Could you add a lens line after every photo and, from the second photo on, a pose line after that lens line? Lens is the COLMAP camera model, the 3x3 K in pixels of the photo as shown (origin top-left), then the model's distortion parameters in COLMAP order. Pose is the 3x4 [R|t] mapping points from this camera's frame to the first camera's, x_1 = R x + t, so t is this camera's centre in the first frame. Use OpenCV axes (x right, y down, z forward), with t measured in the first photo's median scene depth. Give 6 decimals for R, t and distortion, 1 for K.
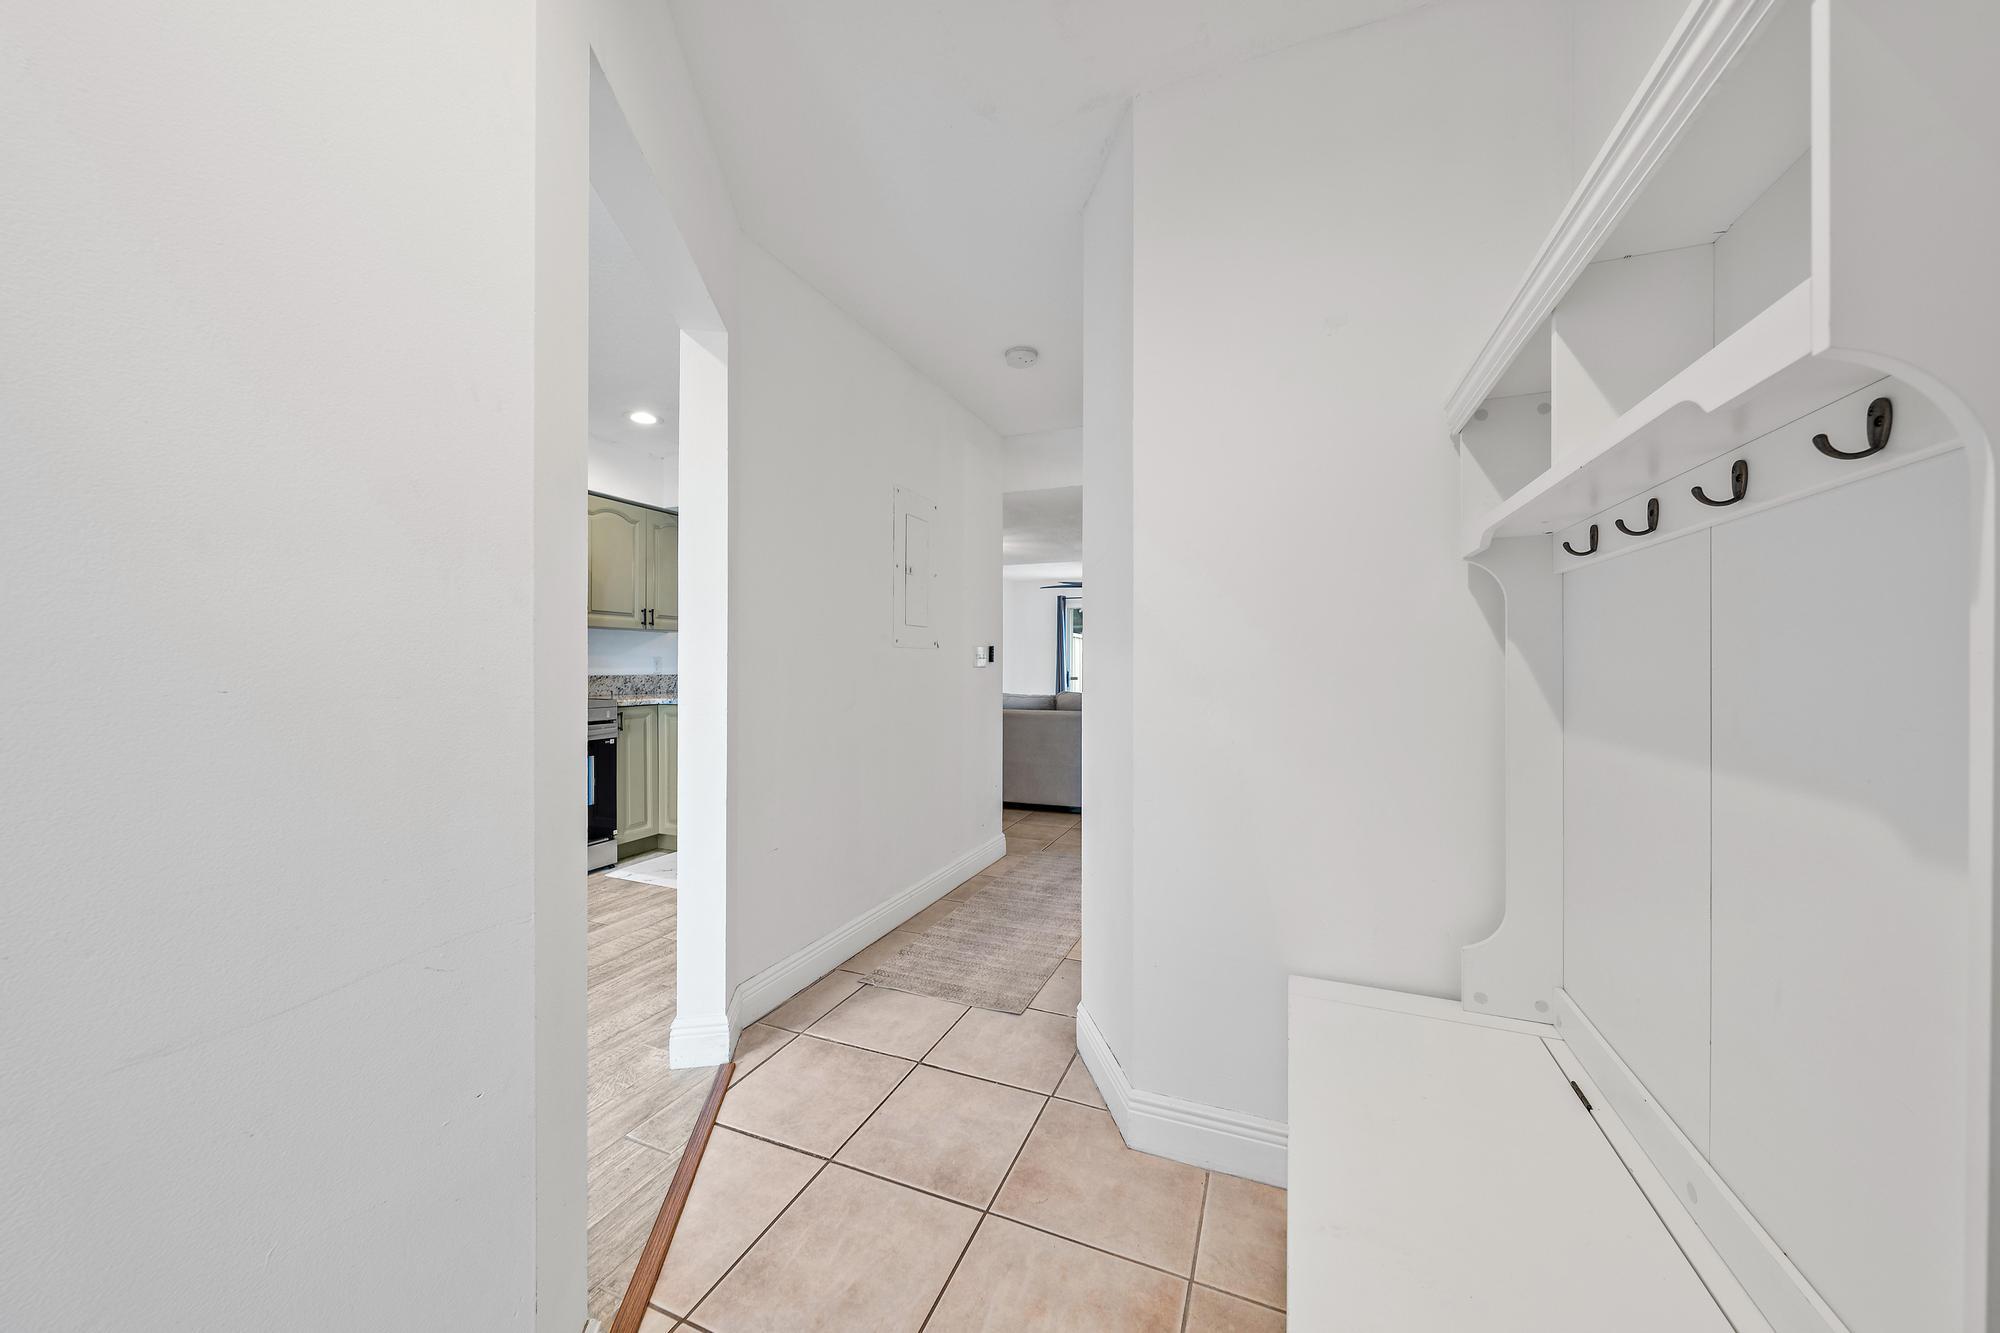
lens RADIAL K [[706.9, 0, 1001.3], [0, 706.9, 659.4], [0, 0, 1]] dist [0.000231, 0.000012]
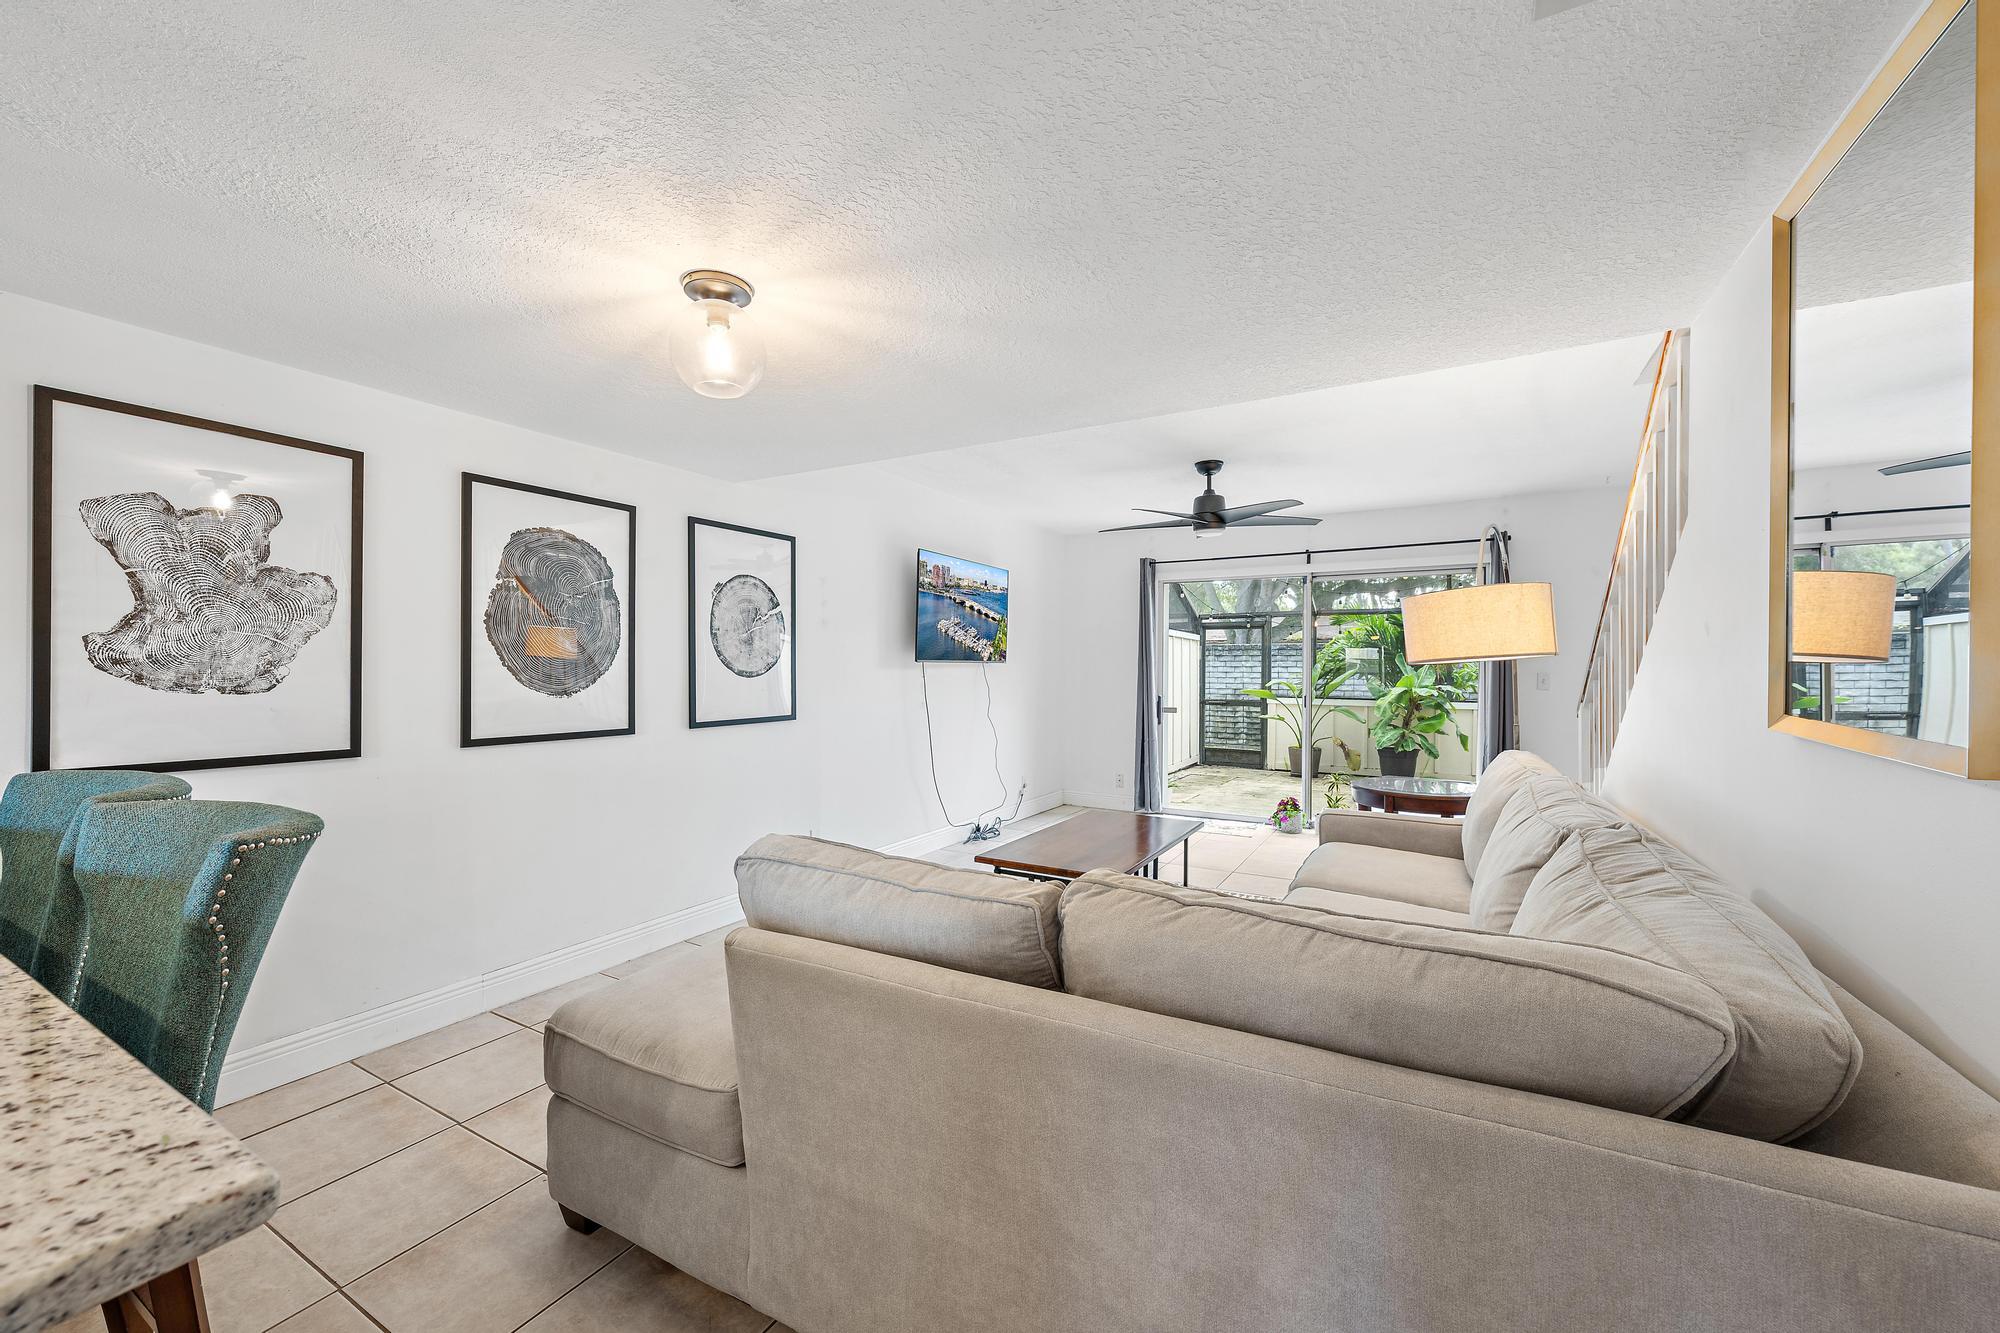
lens RADIAL K [[779.1, 0, 994.5], [0, 779.1, 671.6], [0, 0, 1]] dist [-0.000182, -0.000002]
pose [[0.992987, 0.006375, -0.118054, 0.038707], [-0.006870, 0.999969, -0.003787, 0.002521], [0.118027, 0.004572, 0.993000, 0.389433]]
